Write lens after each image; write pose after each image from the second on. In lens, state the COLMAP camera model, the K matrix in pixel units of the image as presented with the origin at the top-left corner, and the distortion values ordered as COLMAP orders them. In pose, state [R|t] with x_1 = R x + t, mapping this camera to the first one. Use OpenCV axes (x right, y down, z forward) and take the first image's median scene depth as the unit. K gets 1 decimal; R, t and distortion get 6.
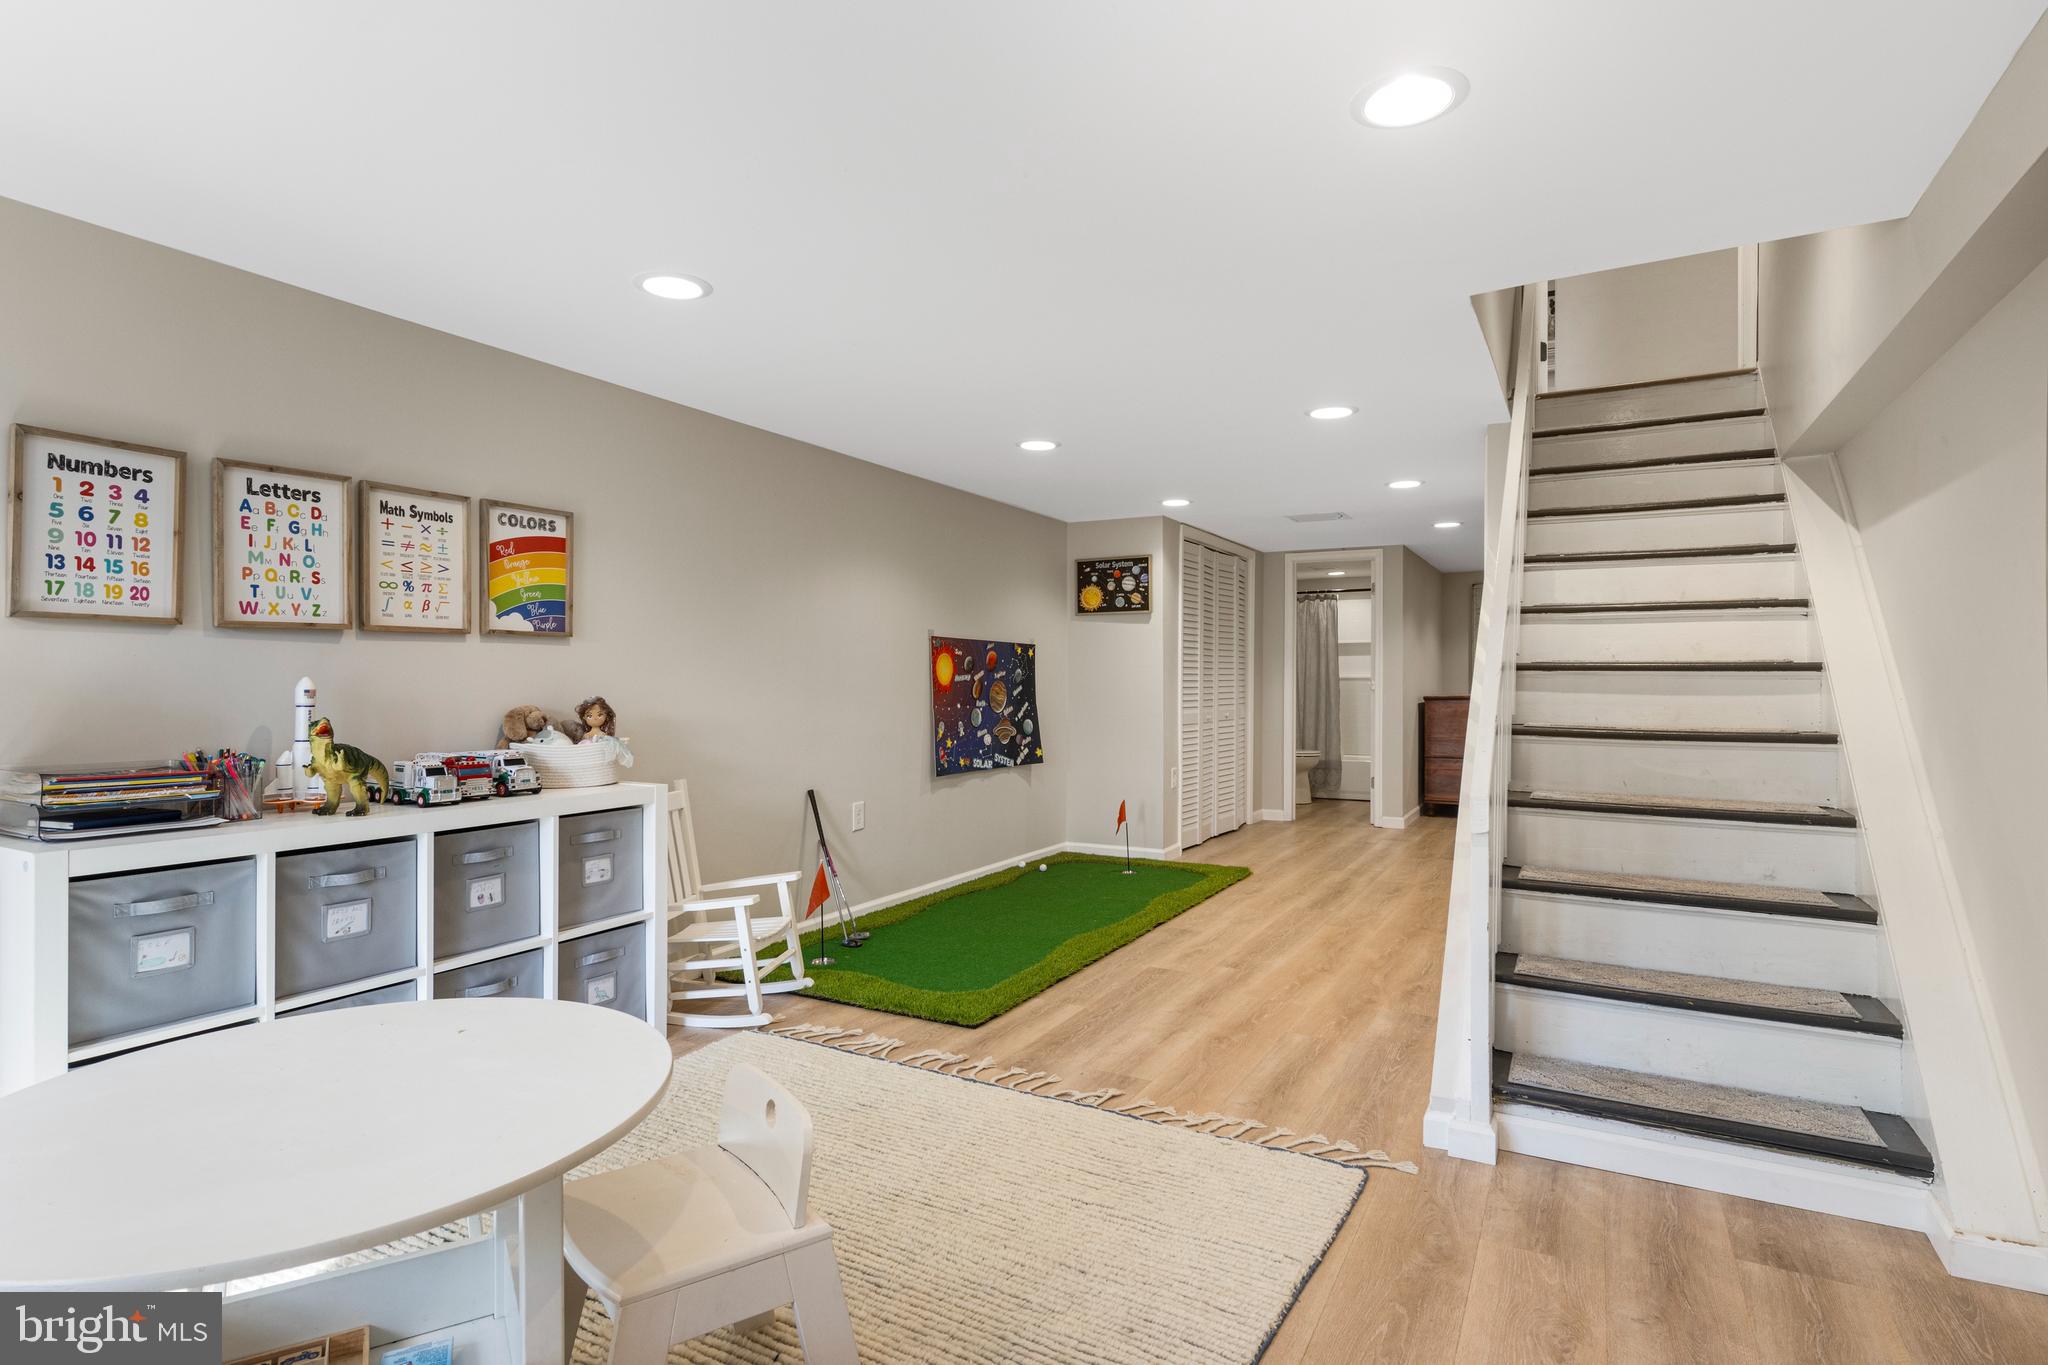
lens RADIAL K [[1048.3, 0, 1023.4], [0, 1048.3, 682.6], [0, 0, 1]] dist [0.001016, -0.000189]
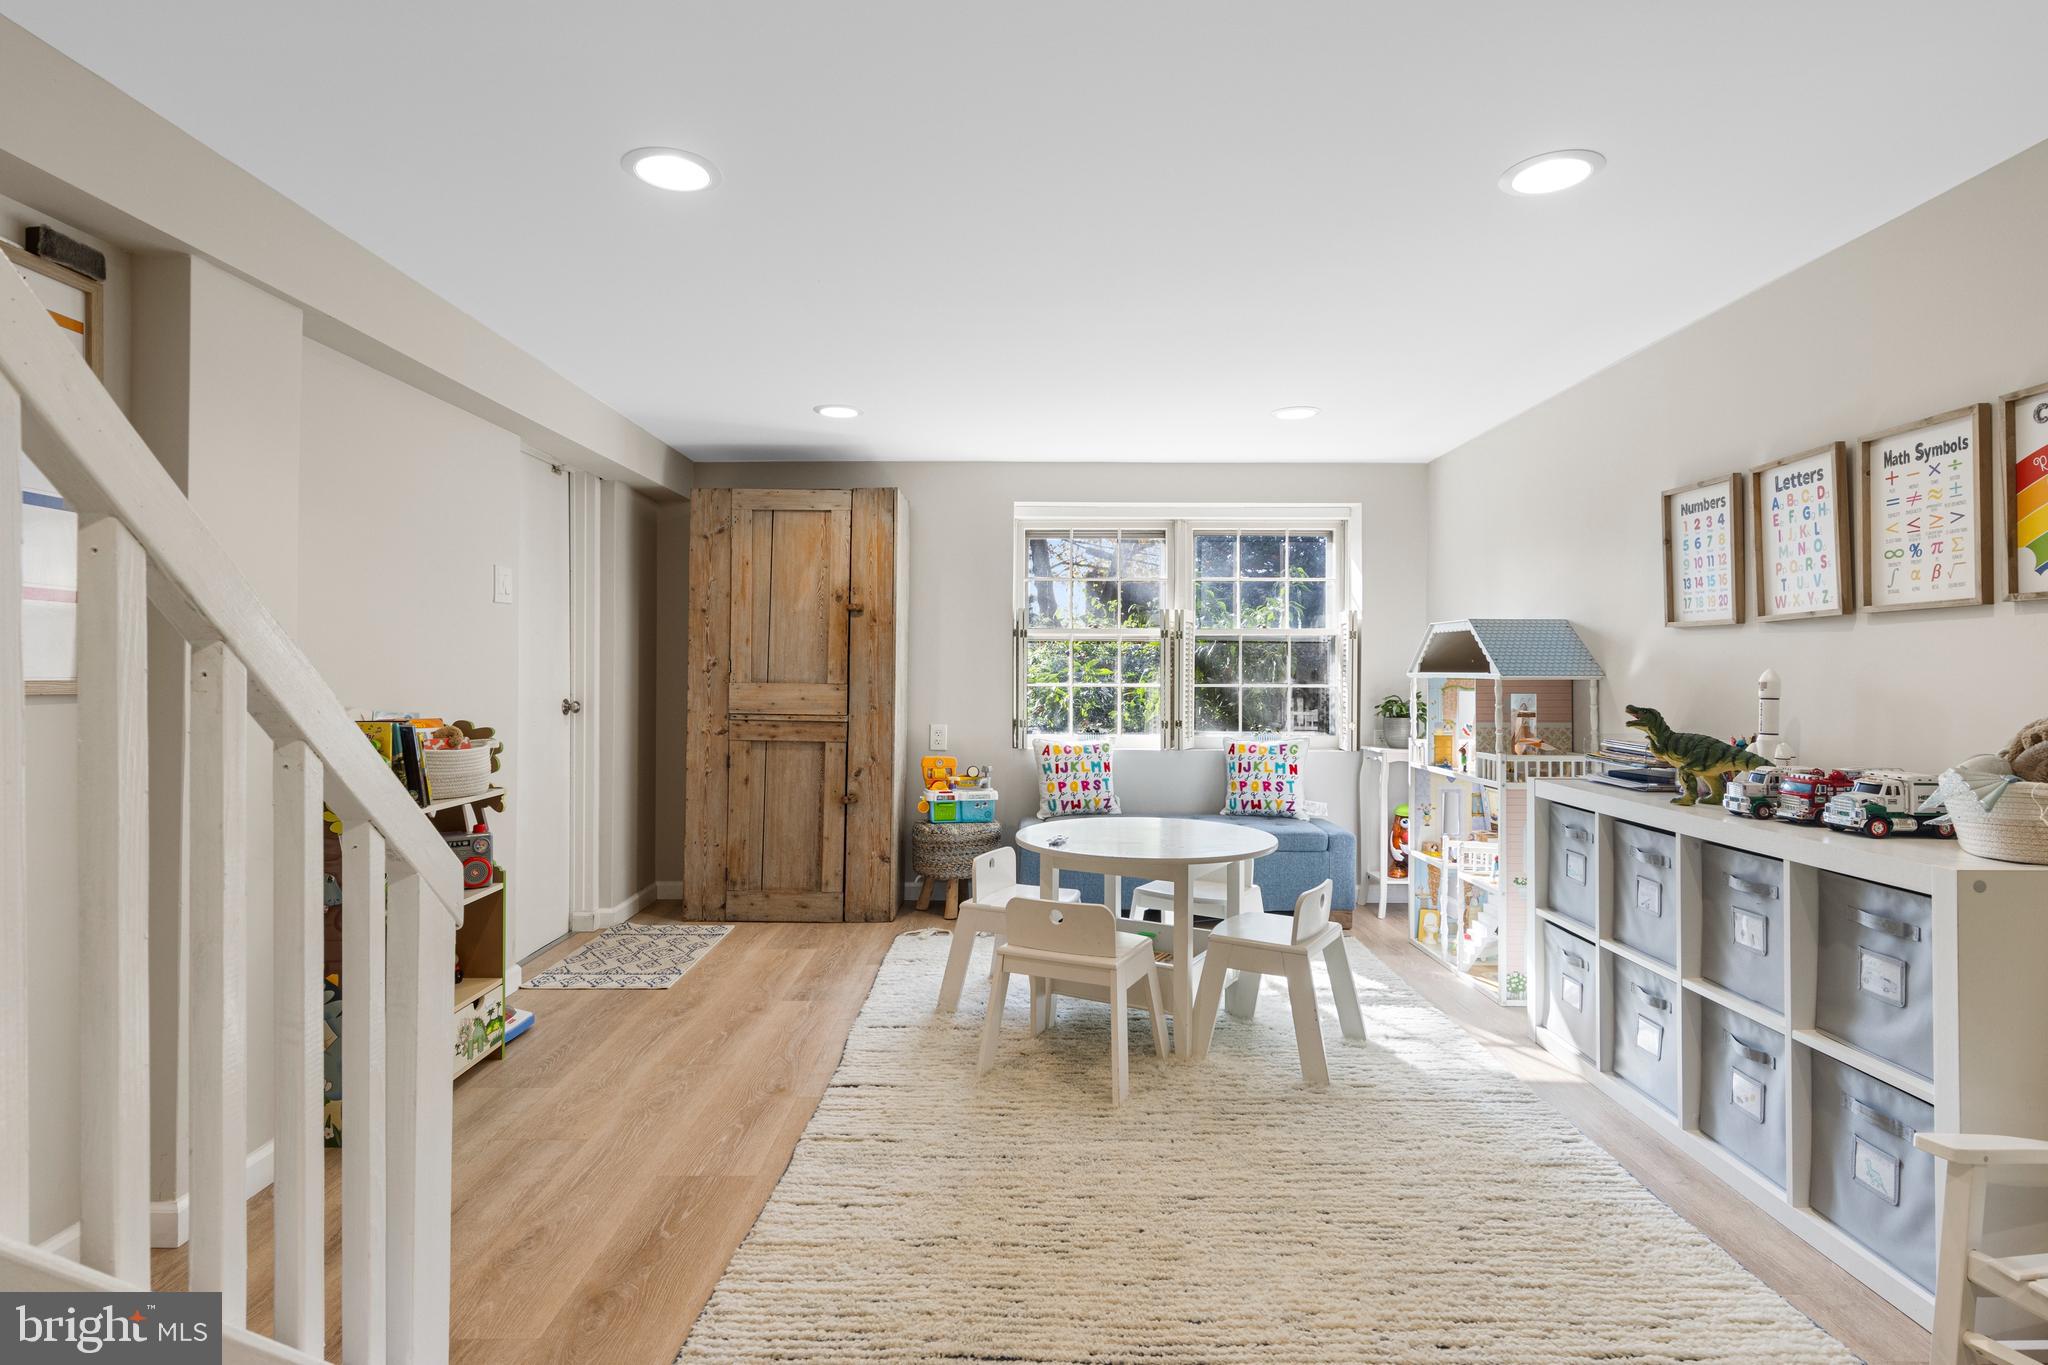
lens RADIAL K [[1048.3, 0, 1024.3], [0, 1048.3, 675.3], [0, 0, 1]] dist [0.001016, -0.000189]
pose [[-0.878144, 0.003166, -0.478386, 0.390227], [0.000066, 0.999979, 0.006498, -0.005652], [0.478396, 0.005675, -0.878126, 1.486638]]
